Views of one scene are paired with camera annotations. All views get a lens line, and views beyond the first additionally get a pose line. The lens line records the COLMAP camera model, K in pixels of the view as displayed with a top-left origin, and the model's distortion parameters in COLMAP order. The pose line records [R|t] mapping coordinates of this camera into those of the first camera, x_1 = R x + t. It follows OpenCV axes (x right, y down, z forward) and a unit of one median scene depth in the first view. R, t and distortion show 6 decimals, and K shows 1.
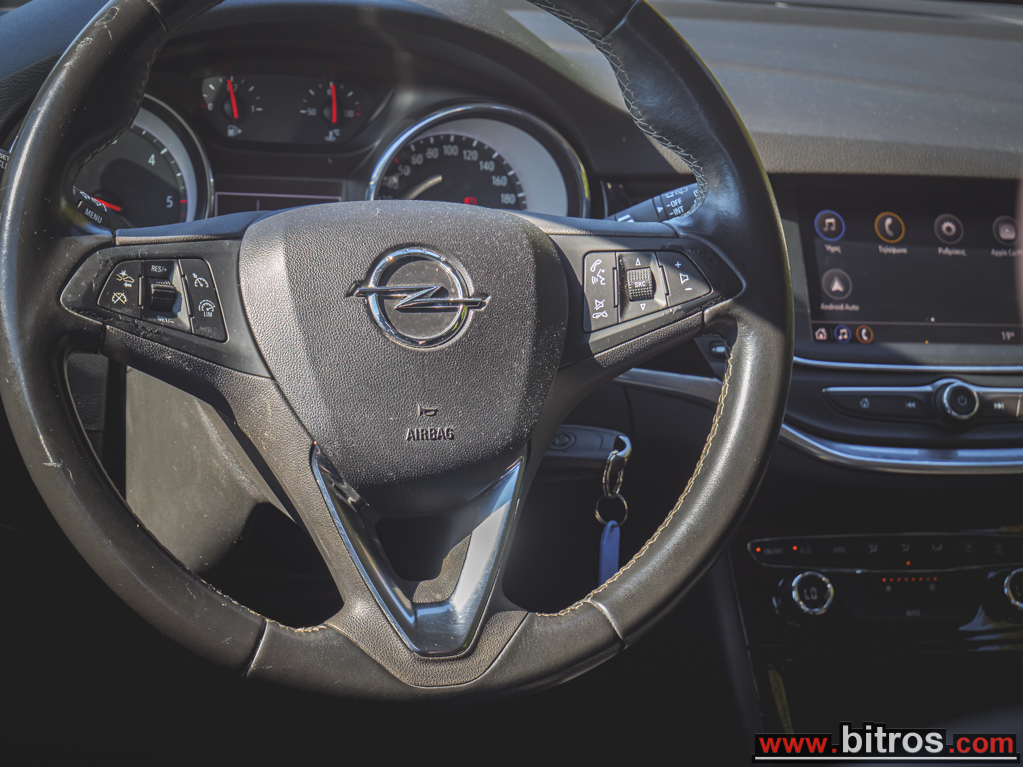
lens RADIAL K [[2618.6, 0, 509.7], [0, 2618.6, 383.3], [0, 0, 1]] dist [0.040424, 0.000000]
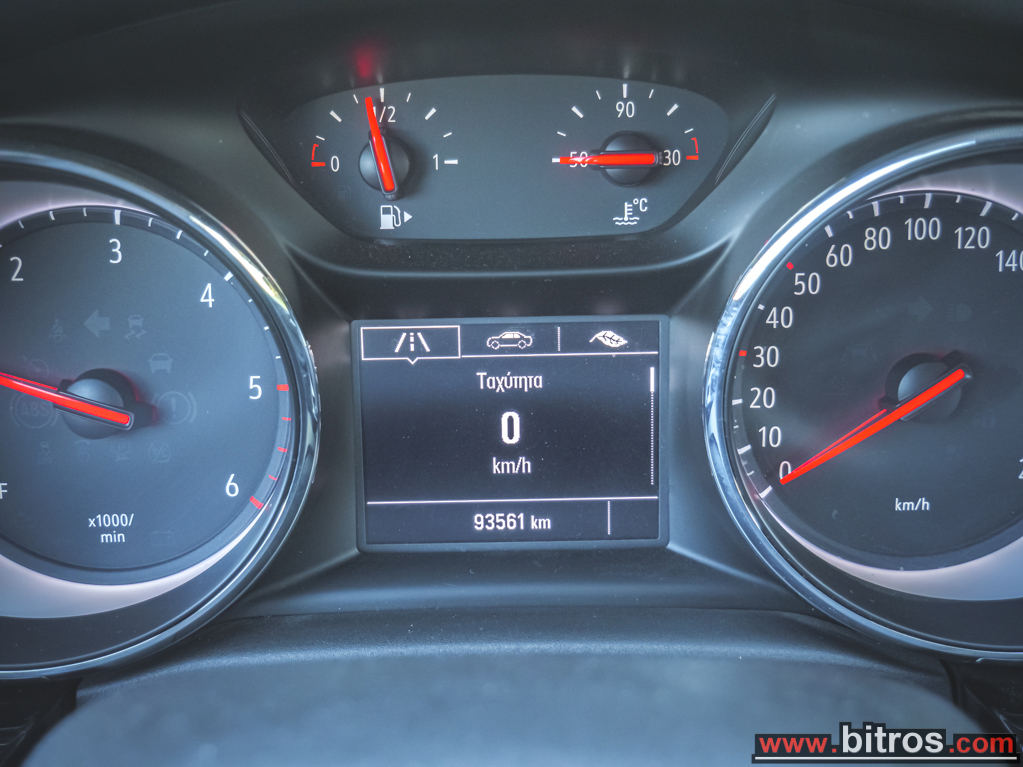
lens RADIAL K [[1173.7, 0, 505.7], [0, 1173.7, 382.4], [0, 0, 1]] dist [0.052414, 0.000000]
pose [[0.957018, -0.003443, -0.290007, -0.032666], [0.032698, 0.994835, 0.096092, -0.087555], [0.288178, -0.101444, 0.952188, 0.822948]]
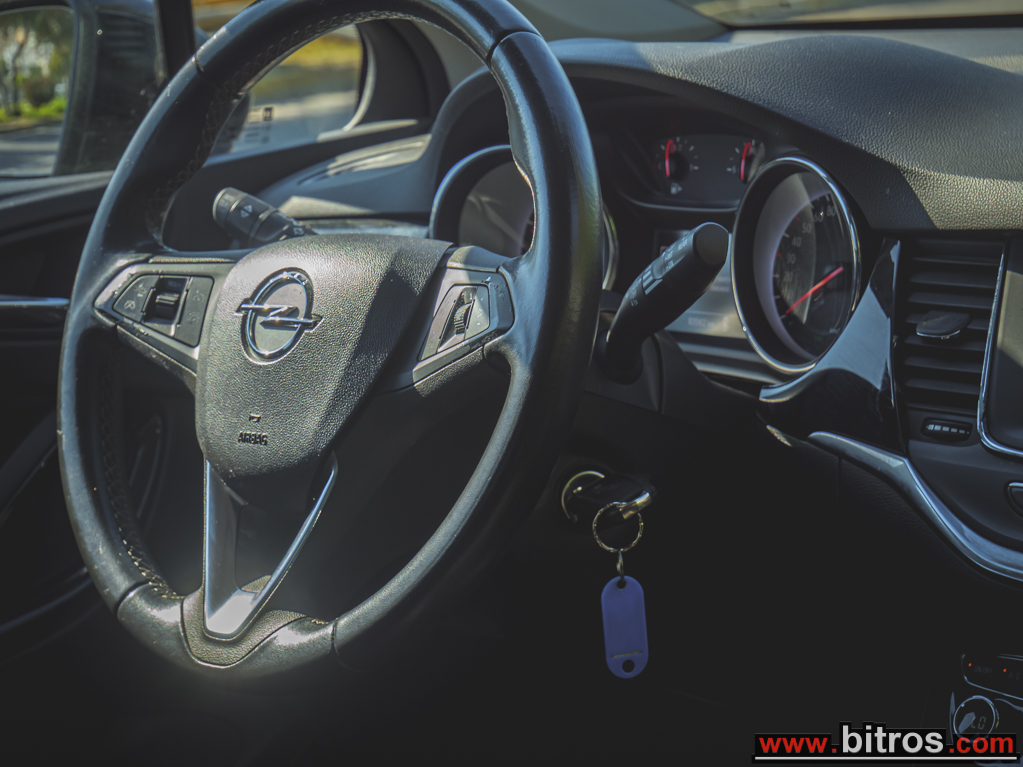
lens RADIAL K [[2618.6, 0, 504.0], [0, 2618.6, 386.7], [0, 0, 1]] dist [0.040424, 0.000000]
pose [[0.457718, 0.053005, -0.887516, 0.793778], [-0.110009, 0.993927, 0.002626, -0.013403], [0.882266, 0.096433, 0.460769, 0.468956]]
